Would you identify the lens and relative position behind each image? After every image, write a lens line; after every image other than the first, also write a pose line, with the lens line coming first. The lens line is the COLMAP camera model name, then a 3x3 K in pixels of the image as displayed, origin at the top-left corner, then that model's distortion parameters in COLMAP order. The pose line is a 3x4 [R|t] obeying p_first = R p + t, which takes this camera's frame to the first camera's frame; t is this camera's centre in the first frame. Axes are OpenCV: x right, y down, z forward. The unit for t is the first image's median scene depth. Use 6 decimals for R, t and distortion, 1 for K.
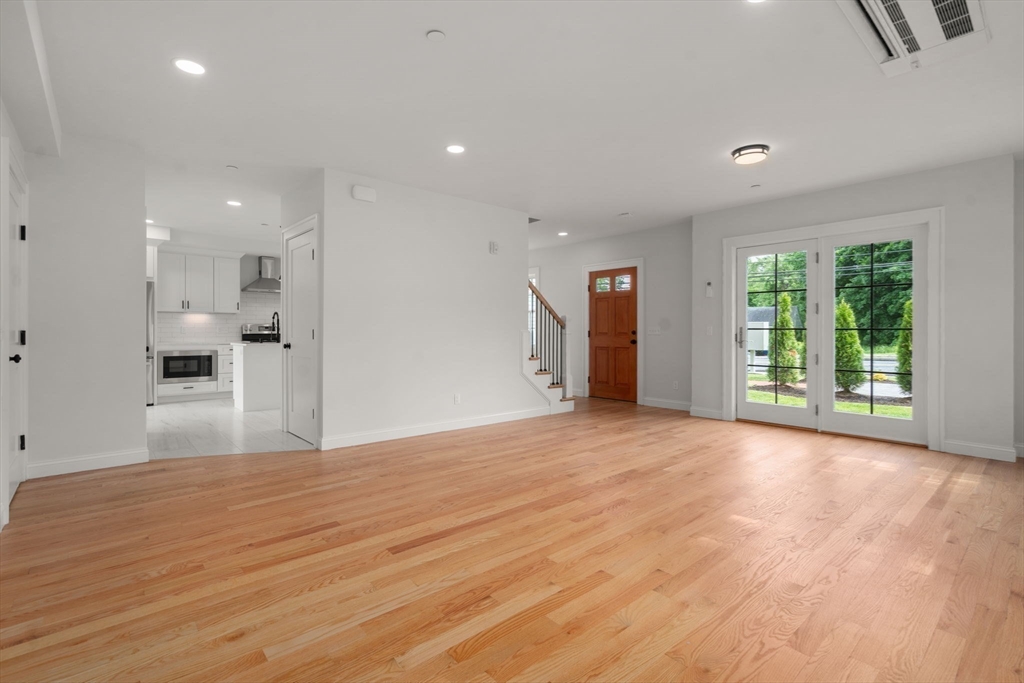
lens RADIAL K [[474.9, 0, 512.1], [0, 474.9, 334.5], [0, 0, 1]] dist [-0.003058, 0.001718]
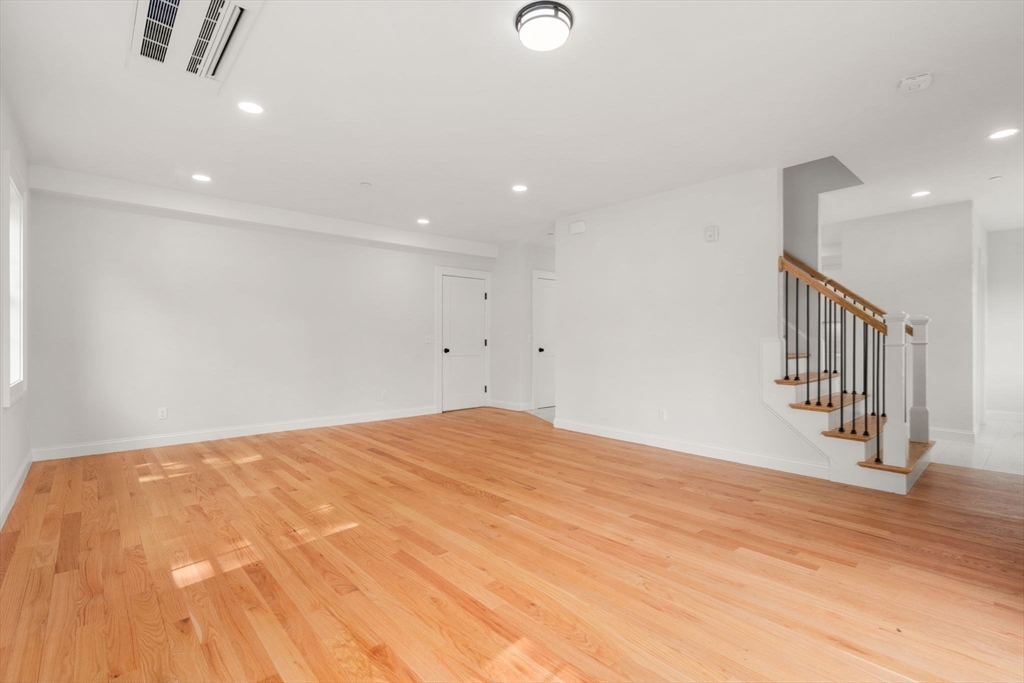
lens RADIAL K [[474.9, 0, 514.6], [0, 474.9, 340.3], [0, 0, 1]] dist [-0.003058, 0.001718]
pose [[0.012128, 0.000449, -0.999926, 1.070567], [-0.008079, 0.999967, 0.000351, -0.005676], [0.999894, 0.008074, 0.012131, 0.960901]]
